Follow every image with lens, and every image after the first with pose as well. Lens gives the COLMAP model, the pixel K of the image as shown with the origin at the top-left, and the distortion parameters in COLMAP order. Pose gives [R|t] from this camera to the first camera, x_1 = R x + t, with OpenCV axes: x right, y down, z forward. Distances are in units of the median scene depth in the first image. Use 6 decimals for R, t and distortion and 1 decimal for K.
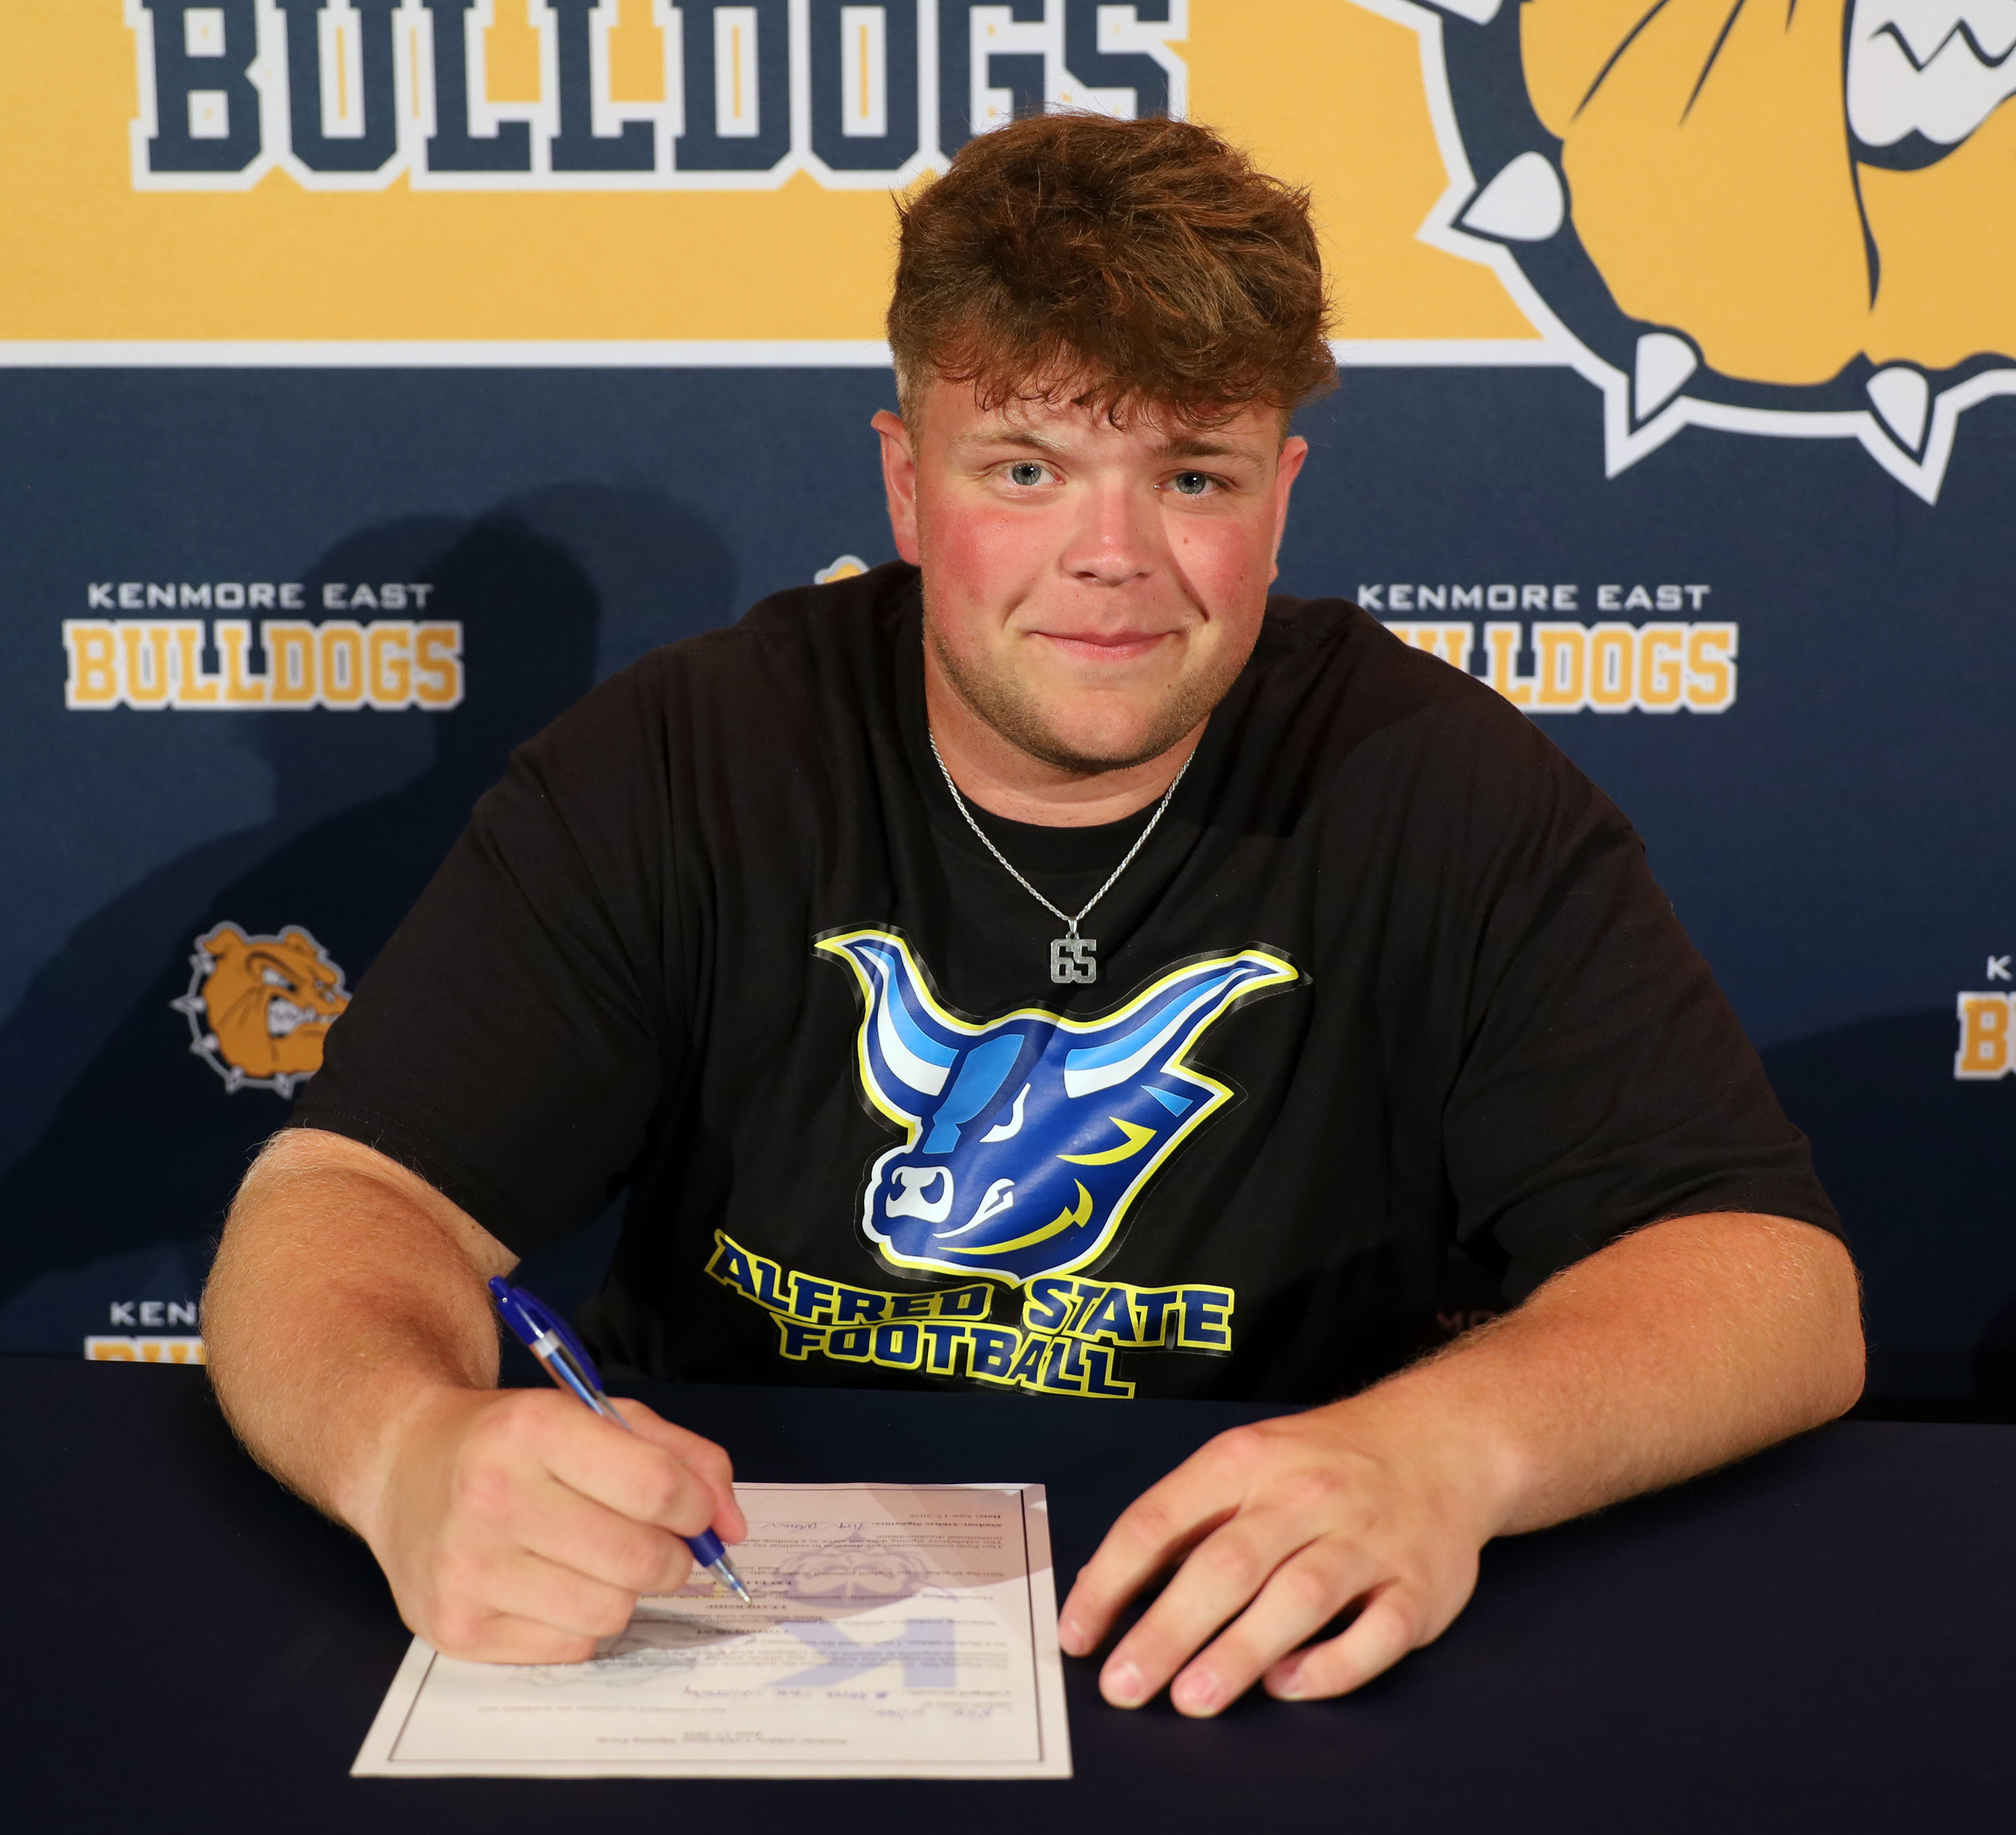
lens RADIAL K [[2714.8, 0, 979.1], [0, 2714.8, 820.6], [0, 0, 1]] dist [0.018683, 0.000000]
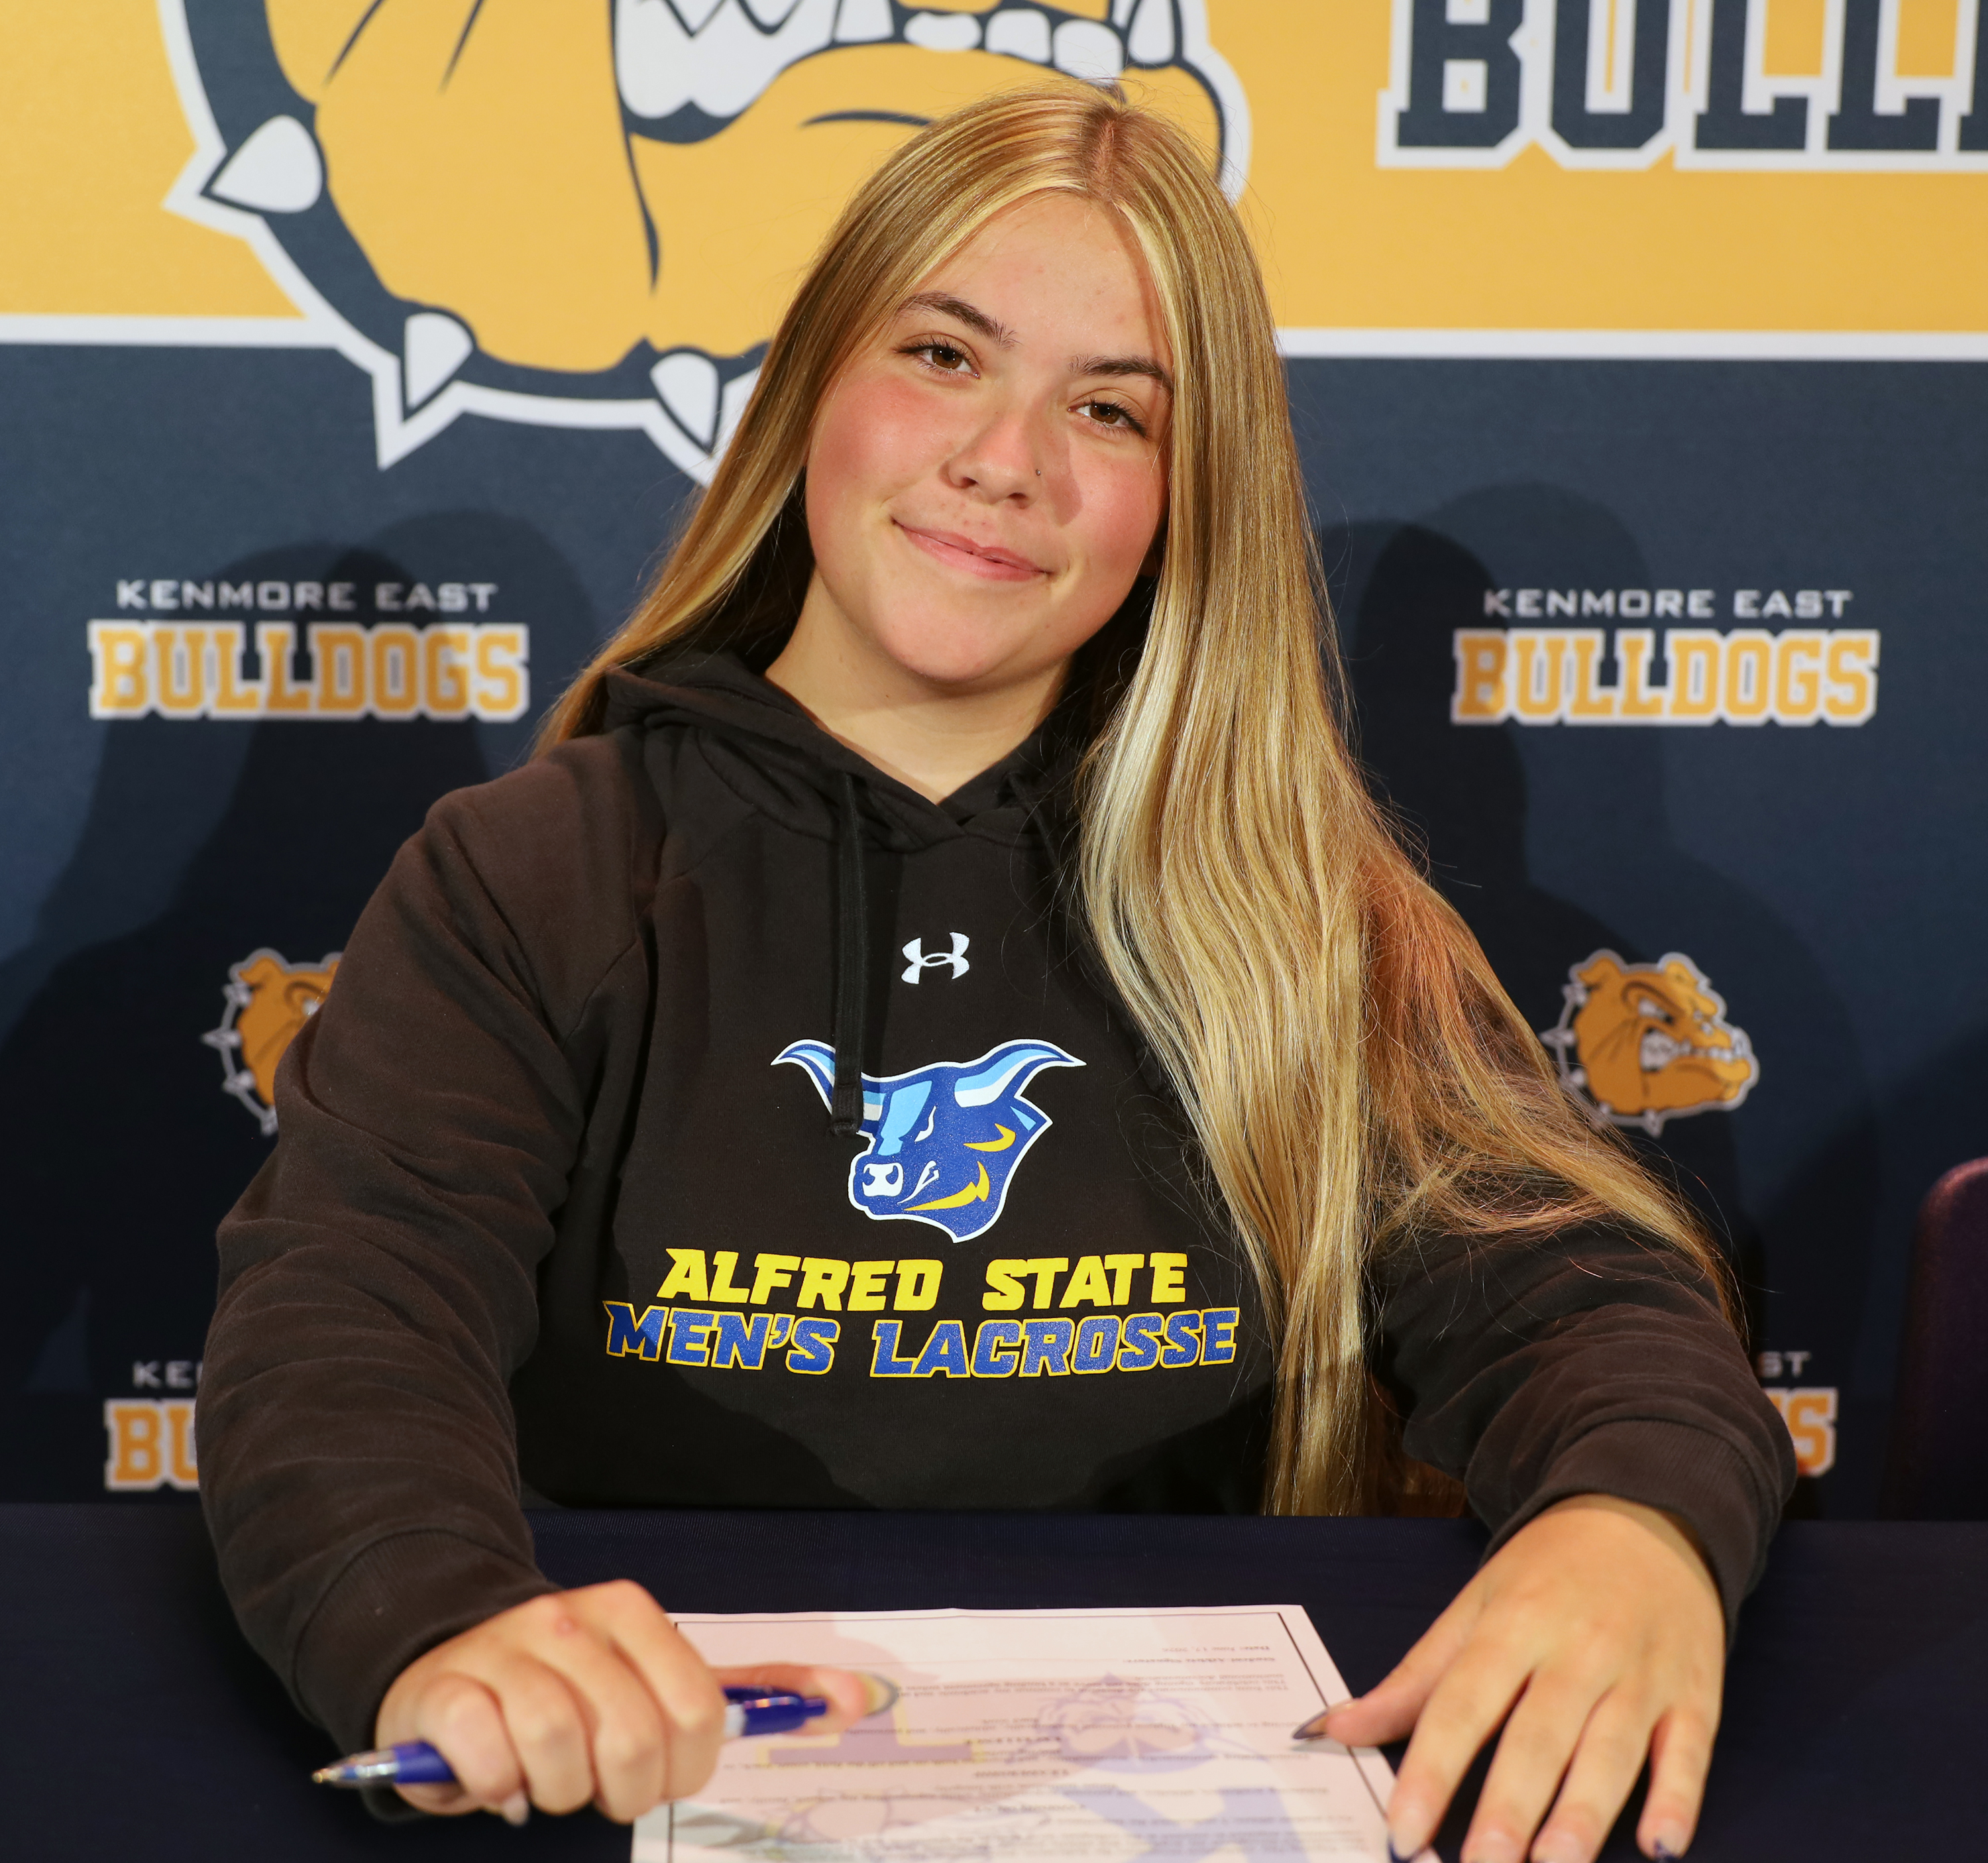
lens RADIAL K [[2897.2, 0, 956.4], [0, 2897.2, 882.7], [0, 0, 1]] dist [0.019825, 0.000000]
pose [[0.998273, -0.002019, 0.058710, -0.559315], [0.001125, 0.999883, 0.015254, -0.001814], [-0.058734, -0.015161, 0.998159, 0.013115]]
